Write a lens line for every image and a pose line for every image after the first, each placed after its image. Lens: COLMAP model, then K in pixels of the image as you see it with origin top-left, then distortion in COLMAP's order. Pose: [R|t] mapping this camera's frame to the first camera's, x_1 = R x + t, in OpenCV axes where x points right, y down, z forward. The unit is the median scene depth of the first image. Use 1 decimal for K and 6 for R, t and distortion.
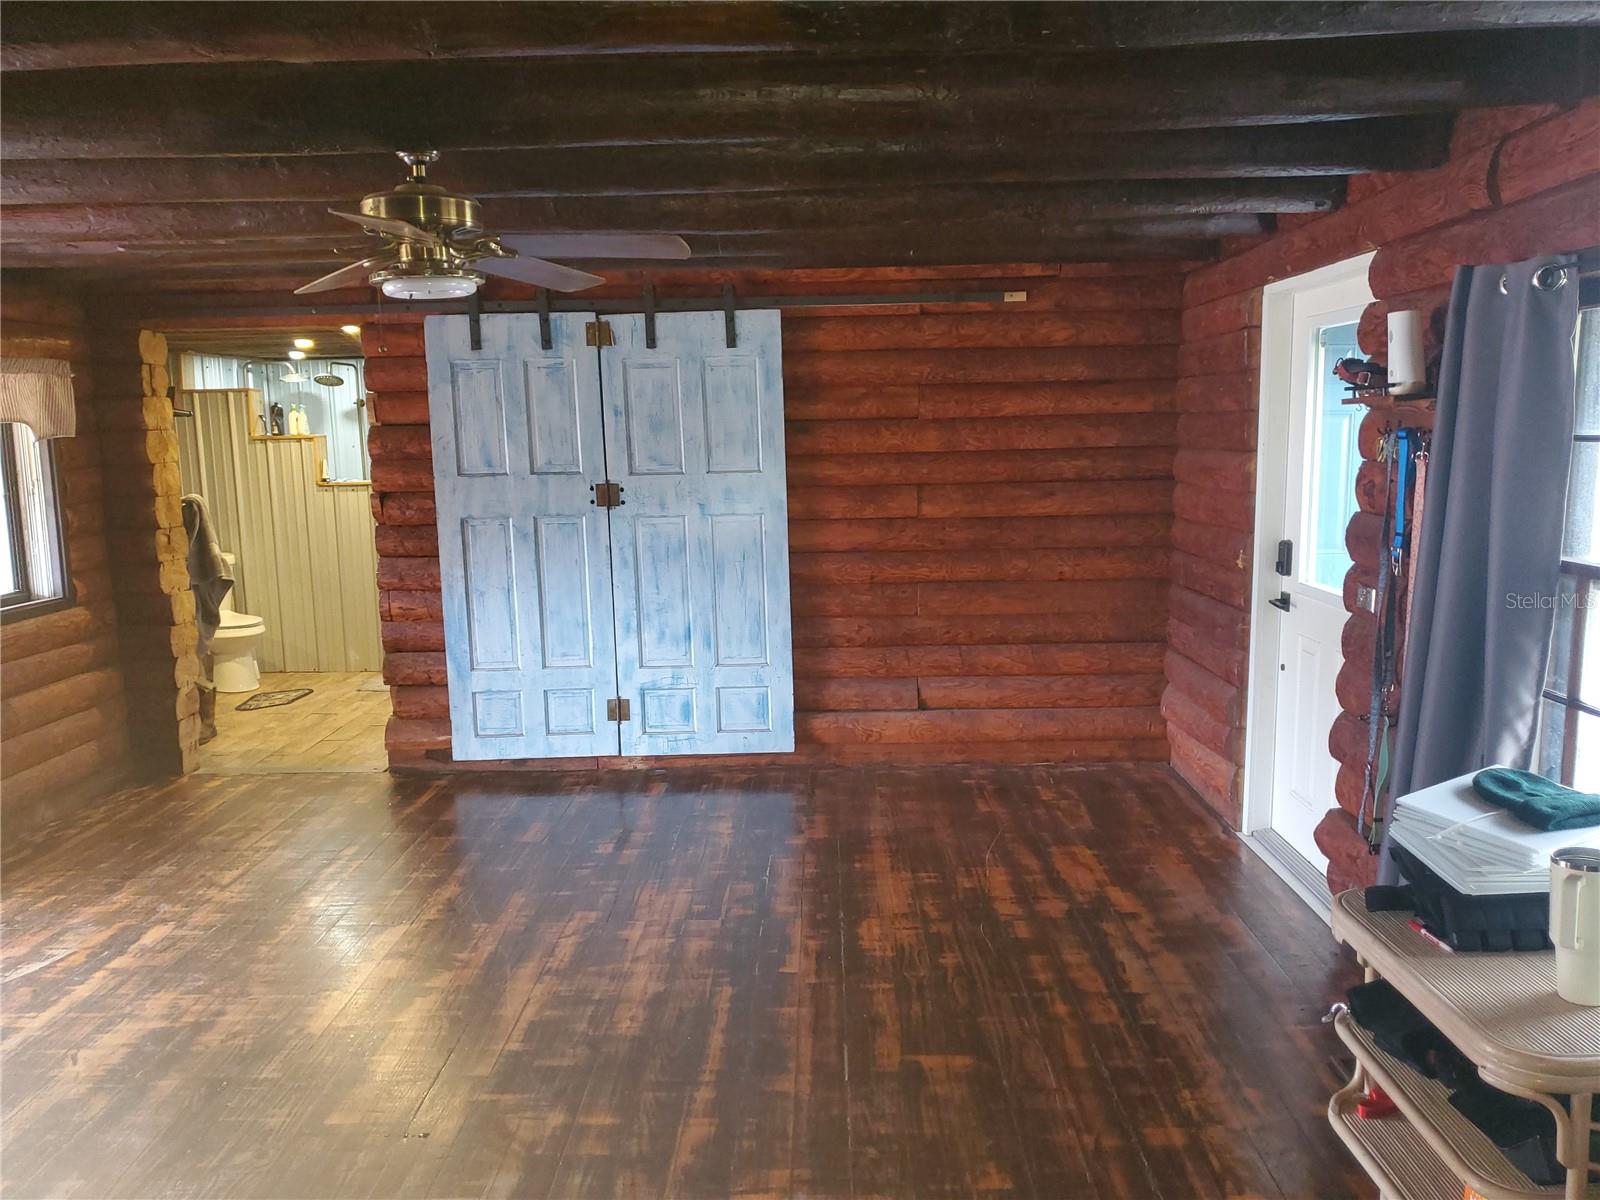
lens RADIAL K [[1234.4, 0, 802.9], [0, 1234.4, 603.8], [0, 0, 1]] dist [0.000833, -0.002307]
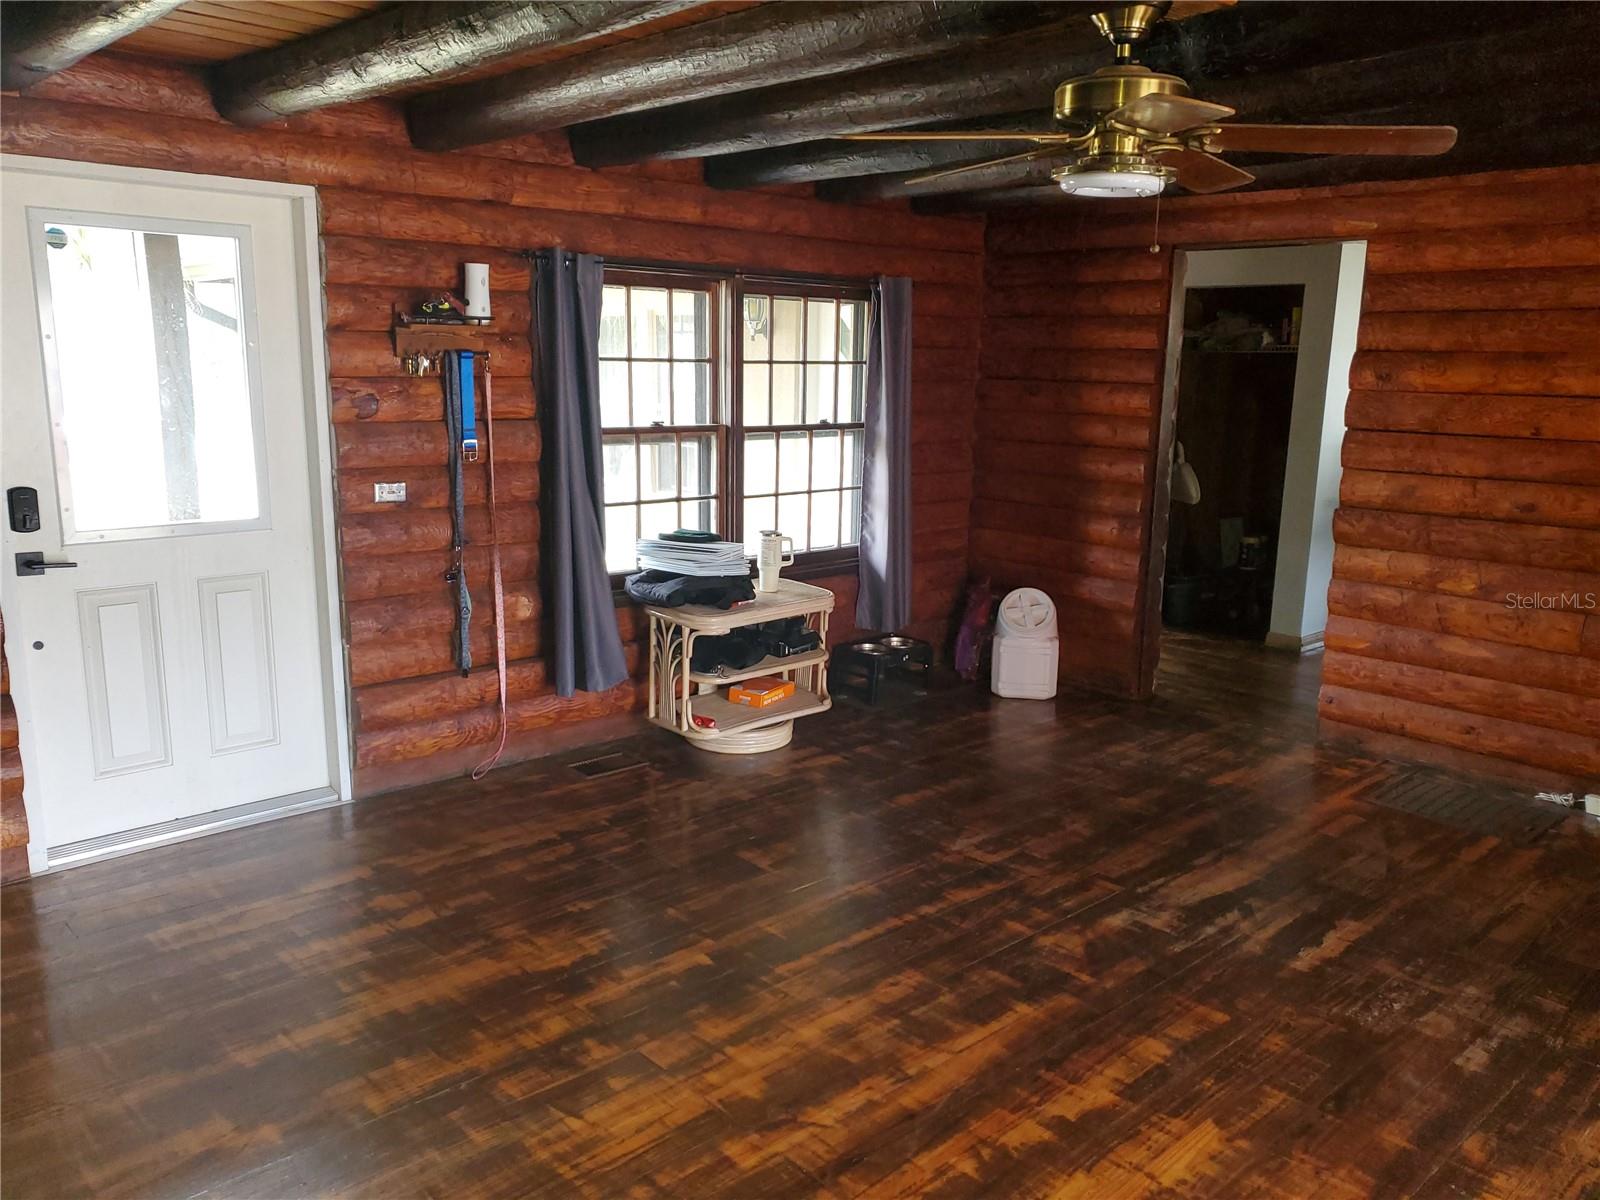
lens RADIAL K [[1234.4, 0, 802.7], [0, 1234.4, 603.9], [0, 0, 1]] dist [0.000833, -0.002307]
pose [[-0.689927, -0.139459, 0.710319, -0.604052], [0.100653, 0.953253, 0.284918, -0.177877], [-0.716847, 0.268069, -0.643637, 1.336060]]
